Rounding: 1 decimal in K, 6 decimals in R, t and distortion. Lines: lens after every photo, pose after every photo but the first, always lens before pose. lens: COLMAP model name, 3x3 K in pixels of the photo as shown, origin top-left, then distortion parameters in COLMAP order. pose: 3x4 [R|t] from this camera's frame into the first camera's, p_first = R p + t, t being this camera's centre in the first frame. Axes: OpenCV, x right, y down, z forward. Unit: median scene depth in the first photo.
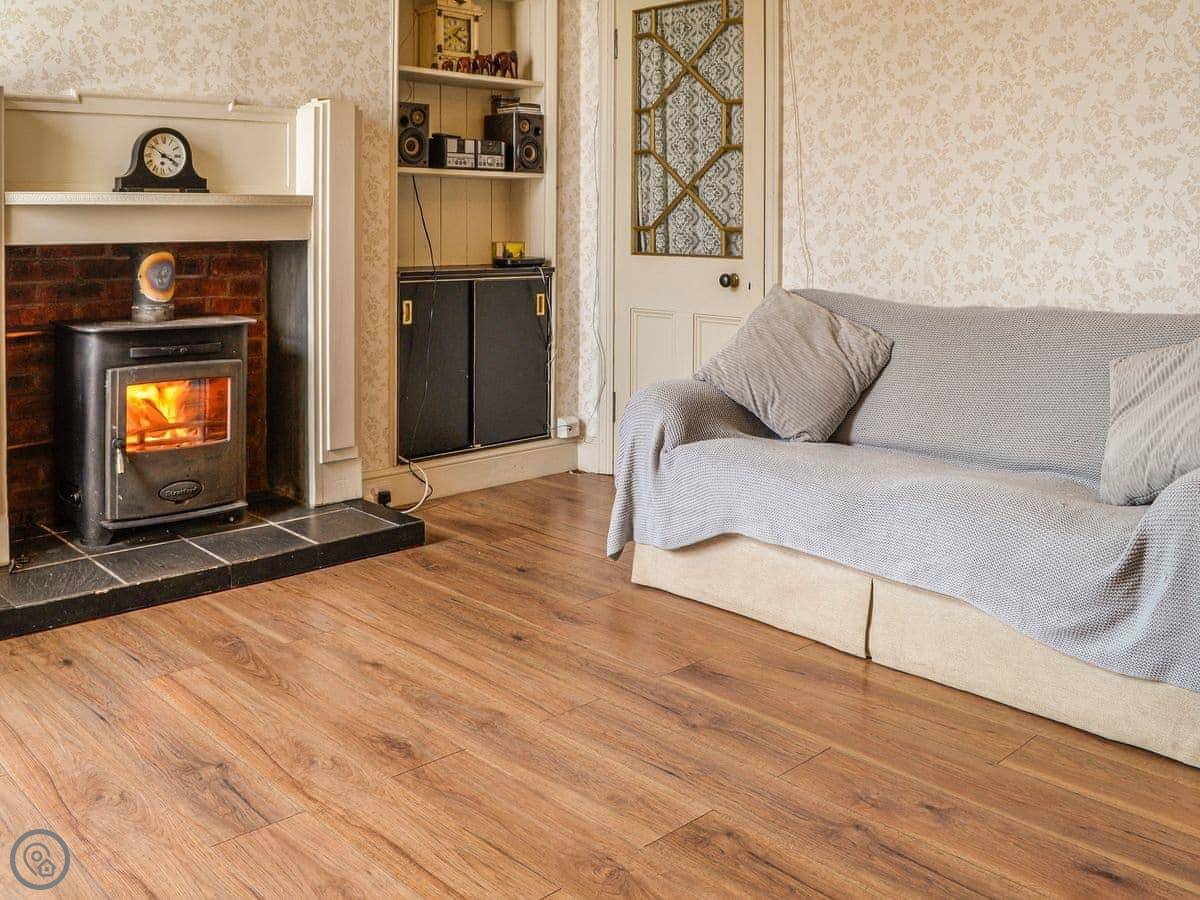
lens RADIAL K [[1095.3, 0, 600.0], [0, 1095.3, 450.0], [0, 0, 1]] dist [-0.092251, 0.001150]
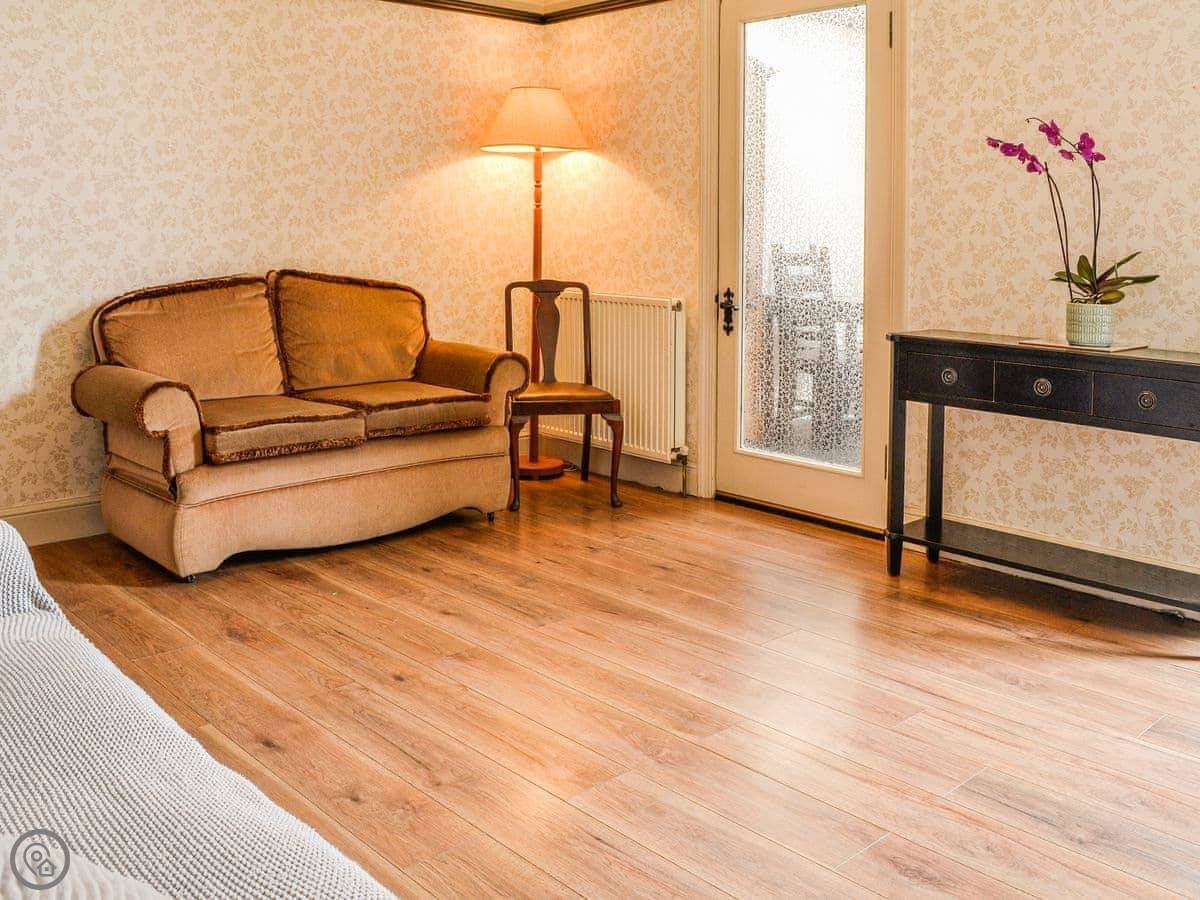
lens RADIAL K [[1095.3, 0, 600.0], [0, 1095.3, 450.0], [0, 0, 1]] dist [-0.092251, 0.001150]
pose [[-0.999608, -0.024846, 0.012888, 0.063497], [-0.017880, 0.921106, 0.388900, -0.392233], [-0.021534, 0.388518, -0.921190, 1.824911]]
